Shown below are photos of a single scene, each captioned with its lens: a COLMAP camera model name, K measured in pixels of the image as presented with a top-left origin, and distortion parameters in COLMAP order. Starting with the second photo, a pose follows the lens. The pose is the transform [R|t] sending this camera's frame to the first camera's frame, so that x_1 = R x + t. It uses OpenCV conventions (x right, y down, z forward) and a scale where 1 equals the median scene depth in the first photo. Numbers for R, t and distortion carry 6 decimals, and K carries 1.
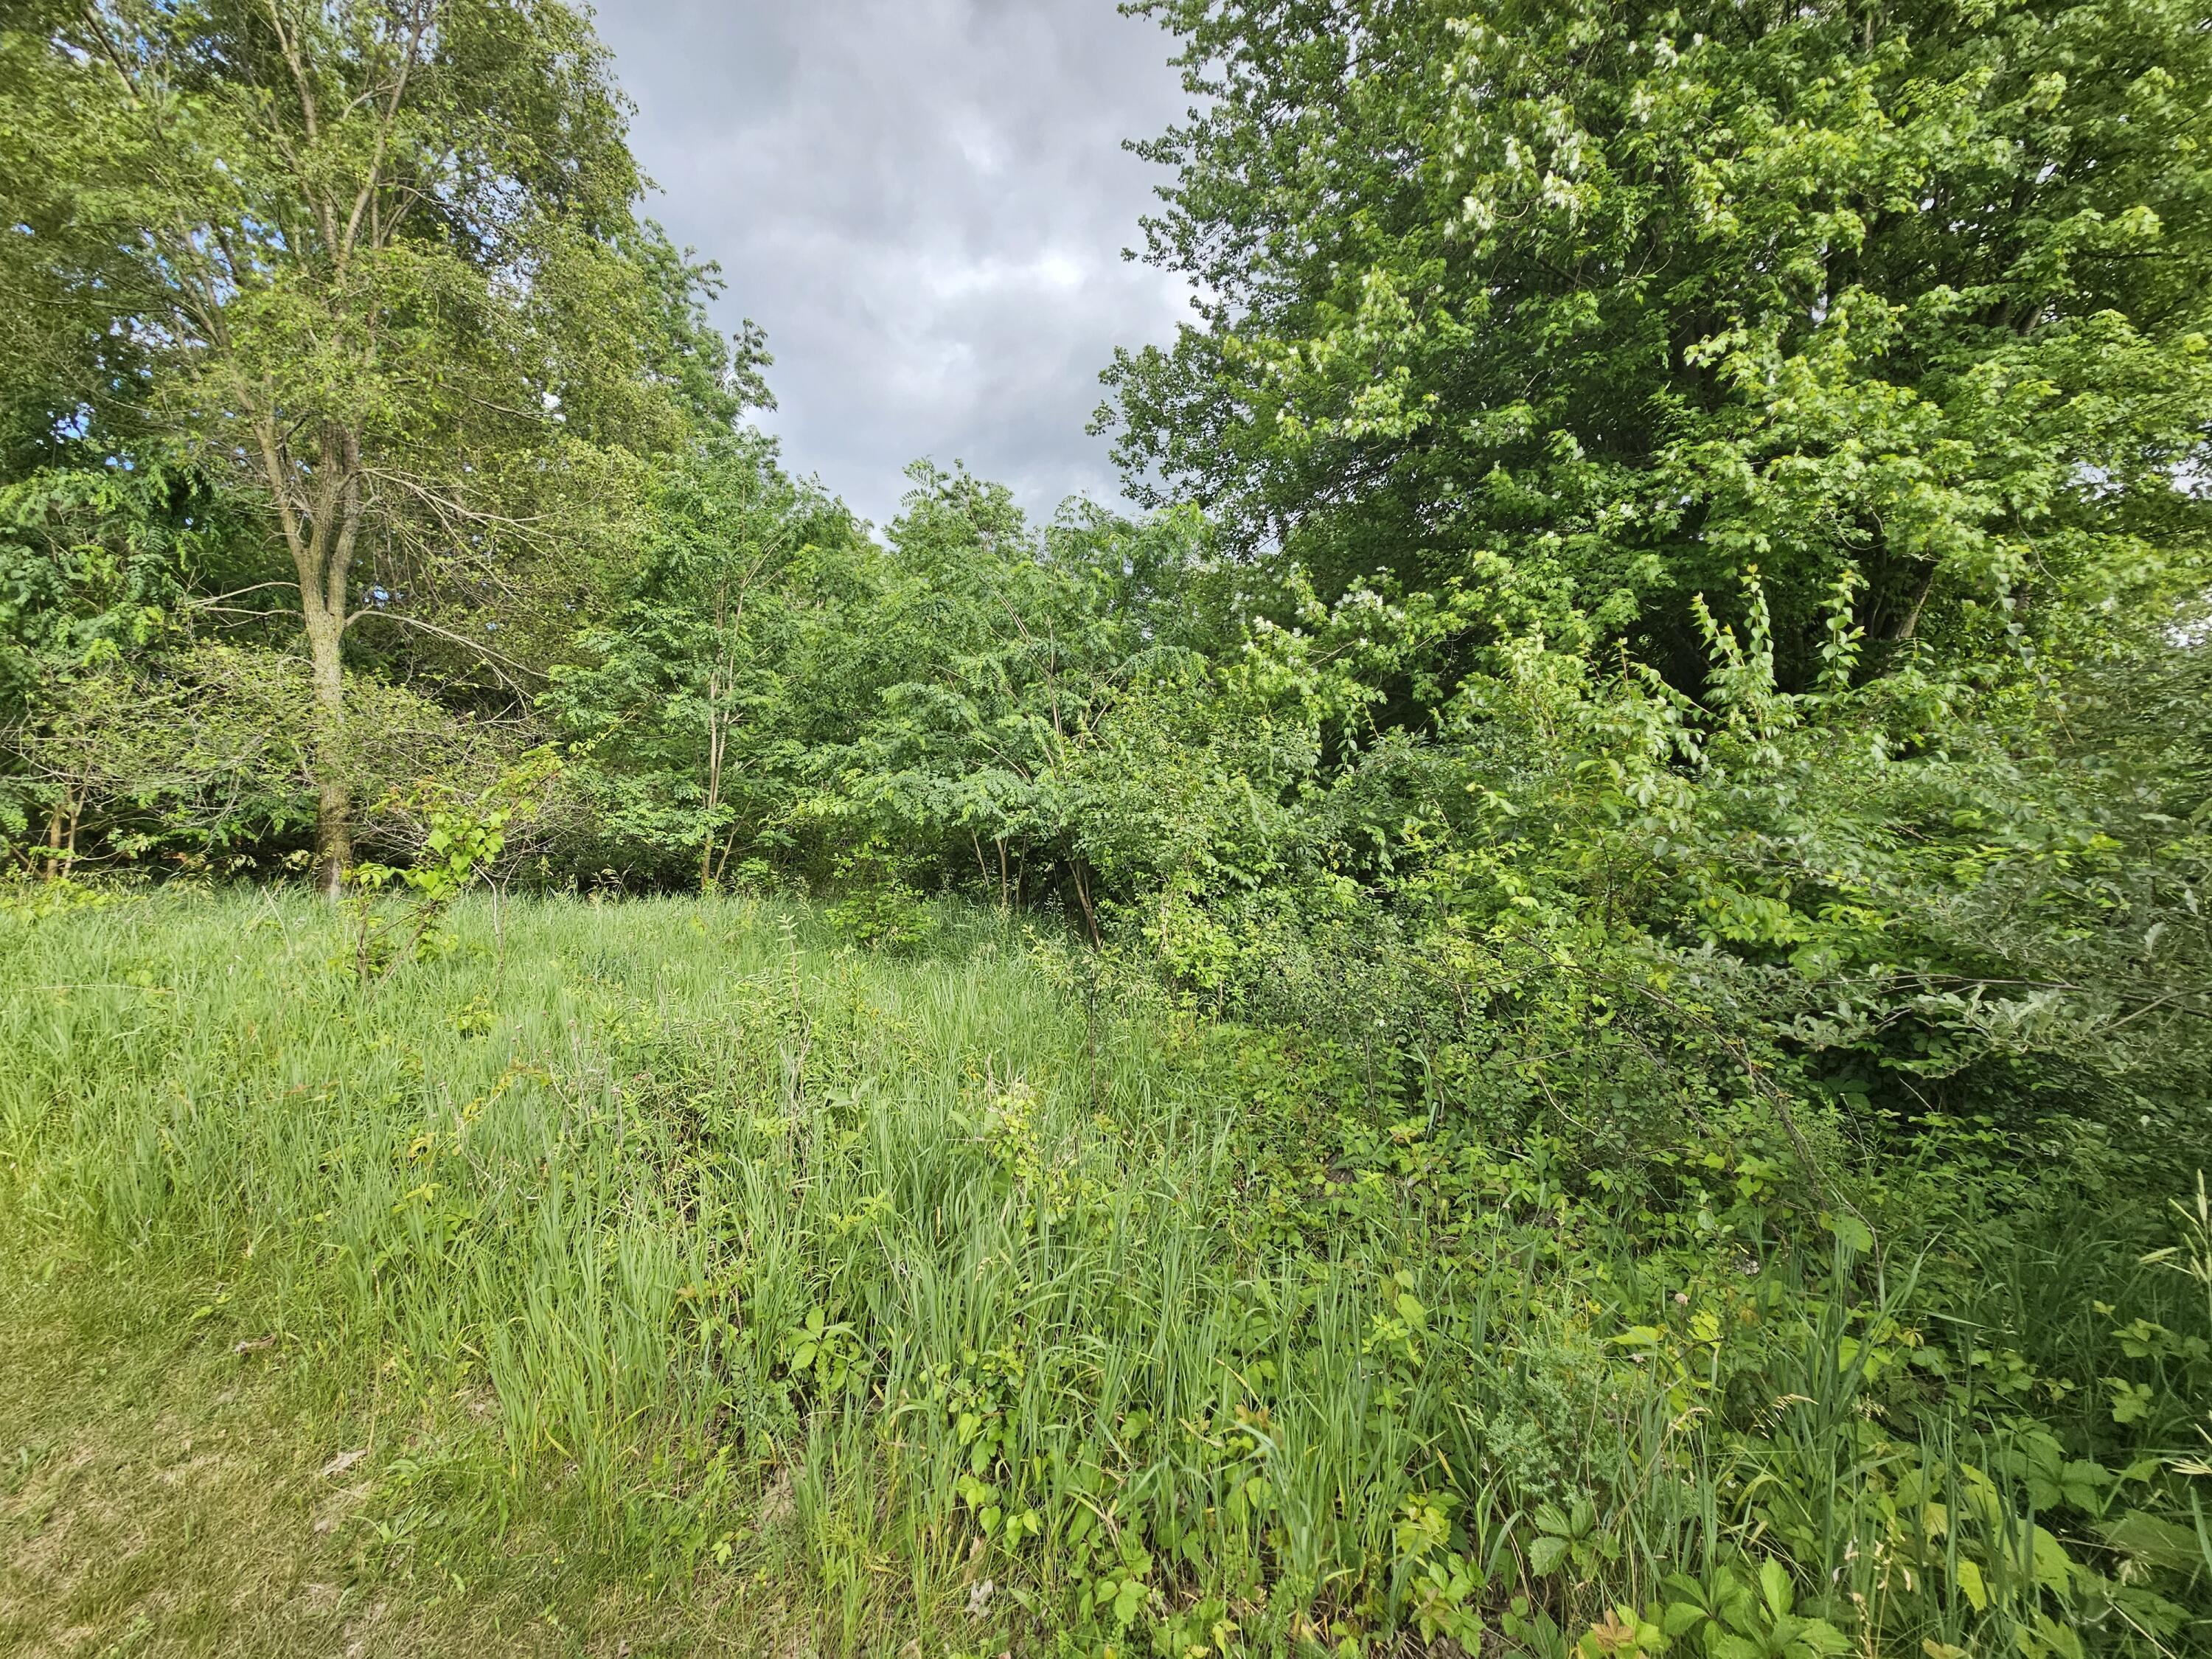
lens RADIAL K [[897.8, 0, 1113.0], [0, 897.8, 824.4], [0, 0, 1]] dist [-0.003333, 0.000869]
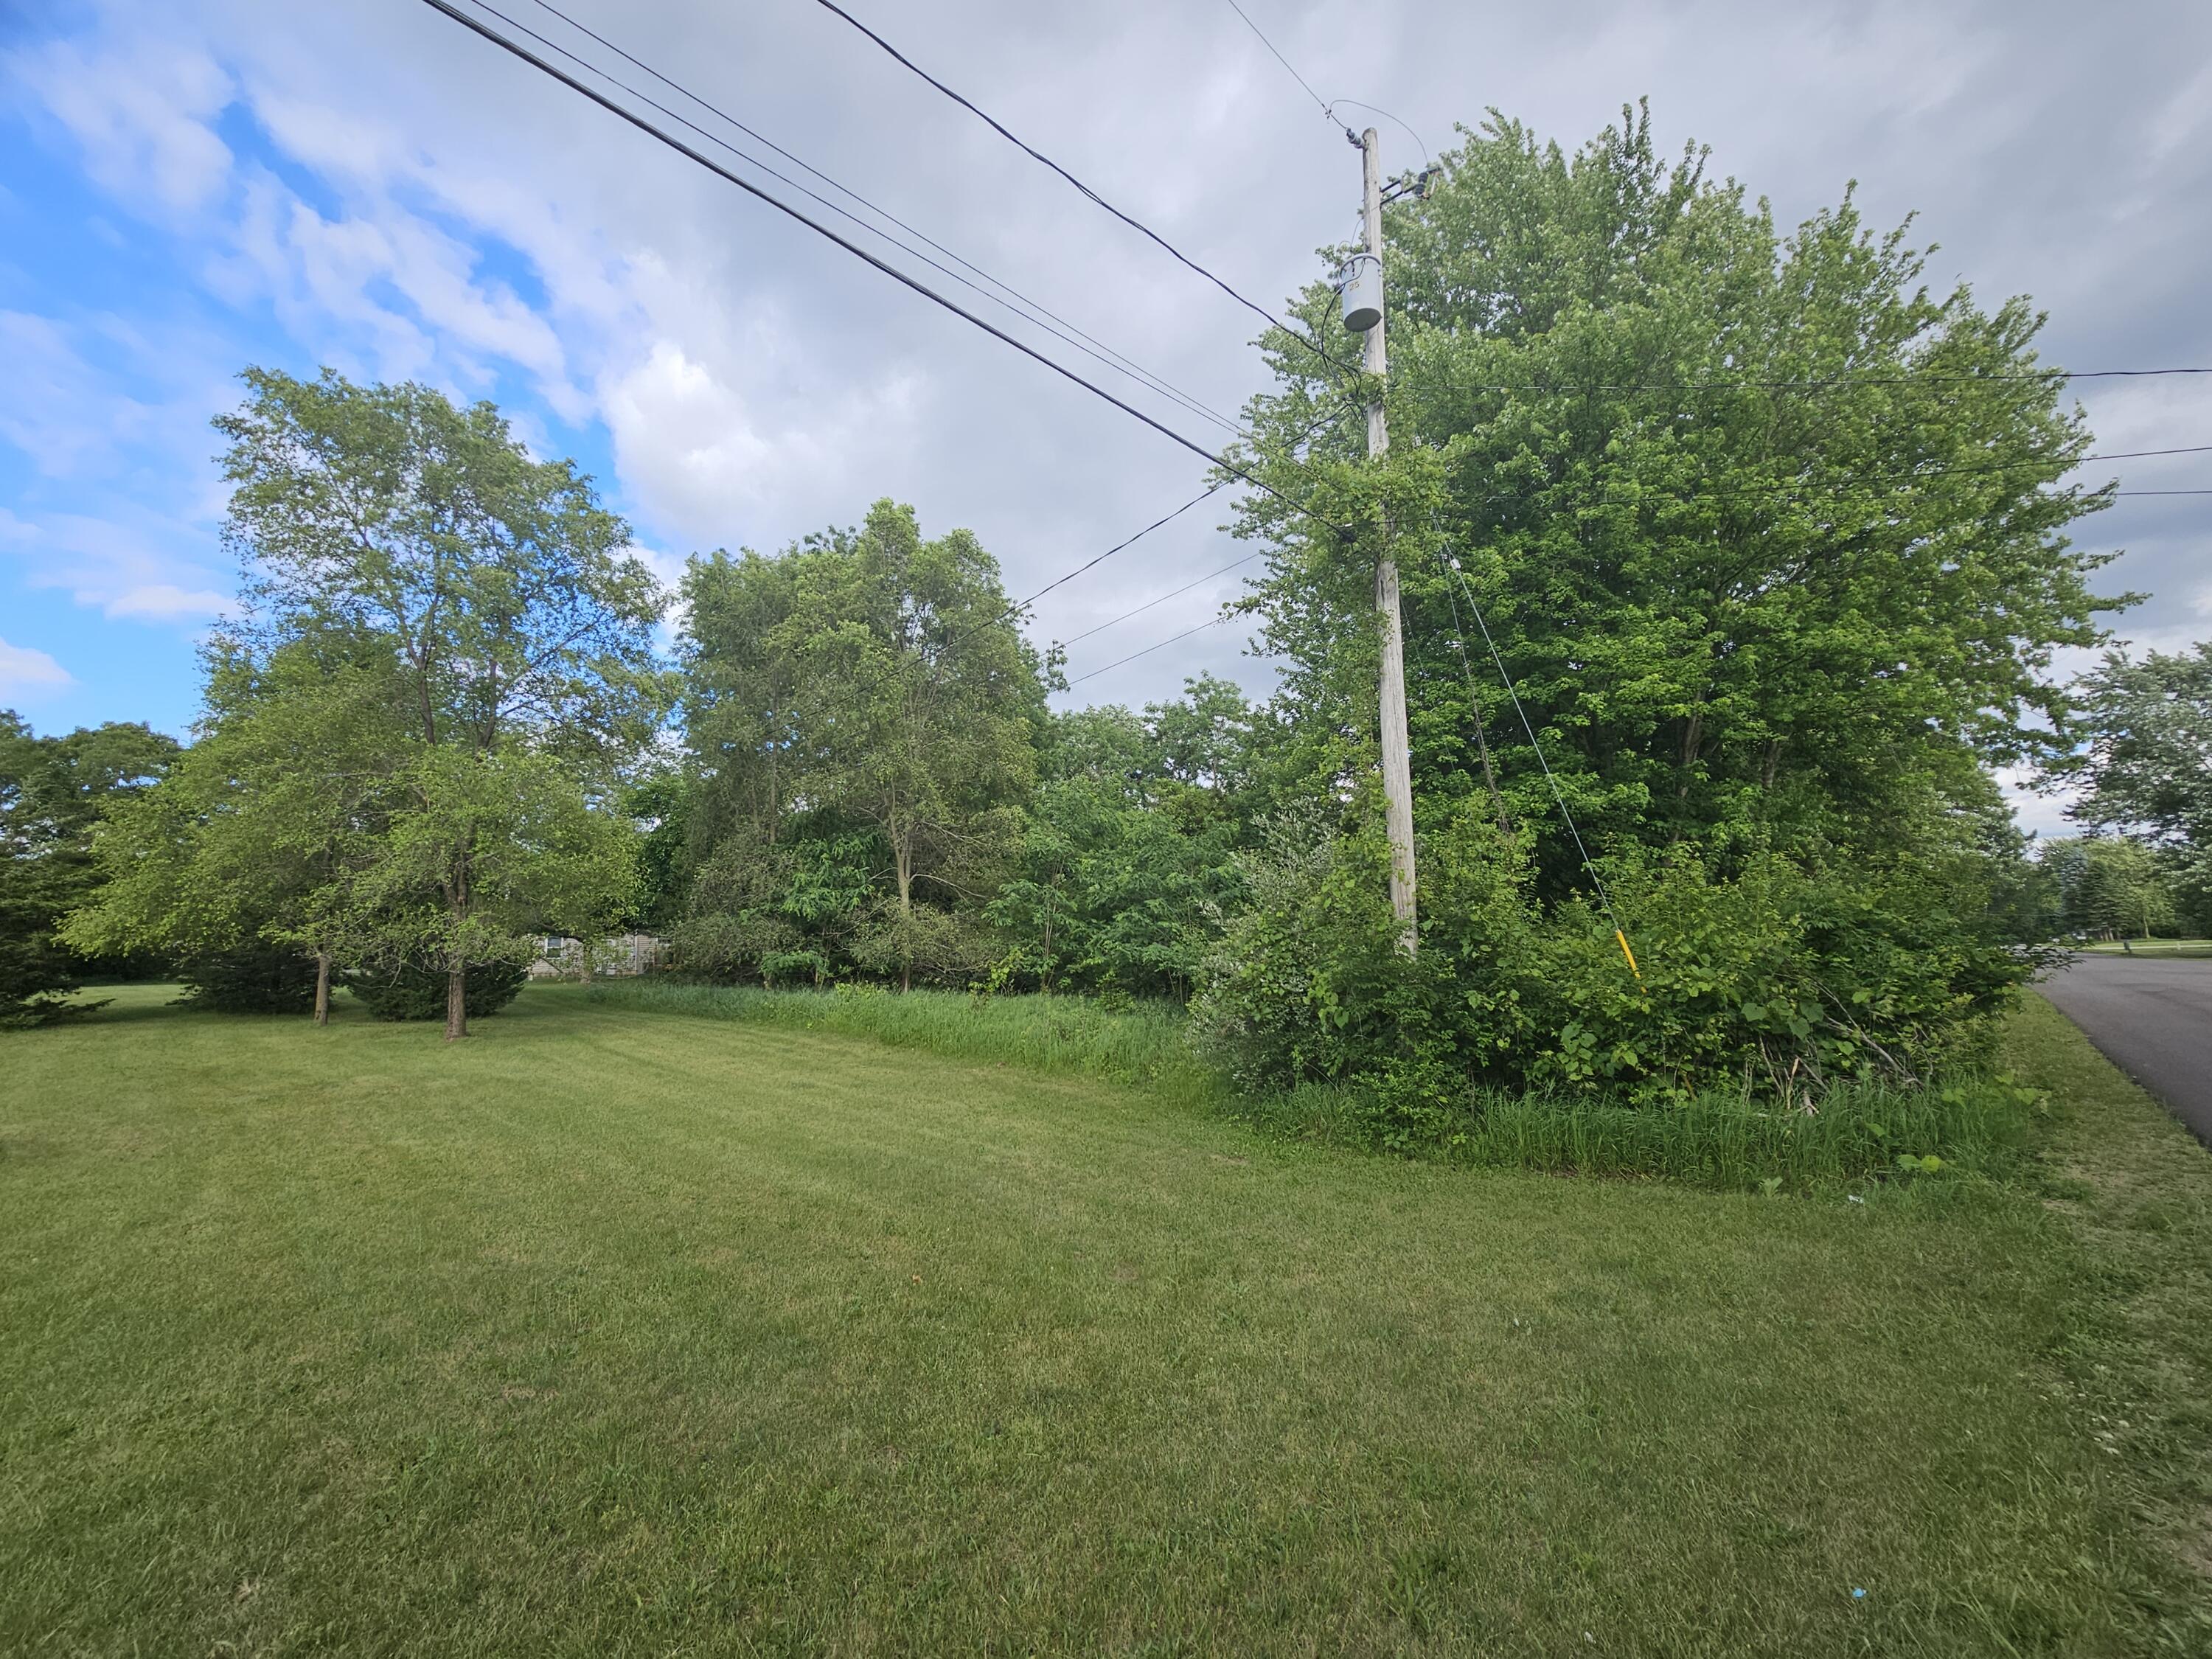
lens RADIAL K [[897.8, 0, 1113.0], [0, 897.8, 824.4], [0, 0, 1]] dist [-0.003333, 0.000869]
pose [[0.952383, -0.050528, -0.300688, 0.425708], [0.013135, 0.992057, -0.125105, -0.064396], [0.304621, 0.115199, 0.945481, -1.183653]]
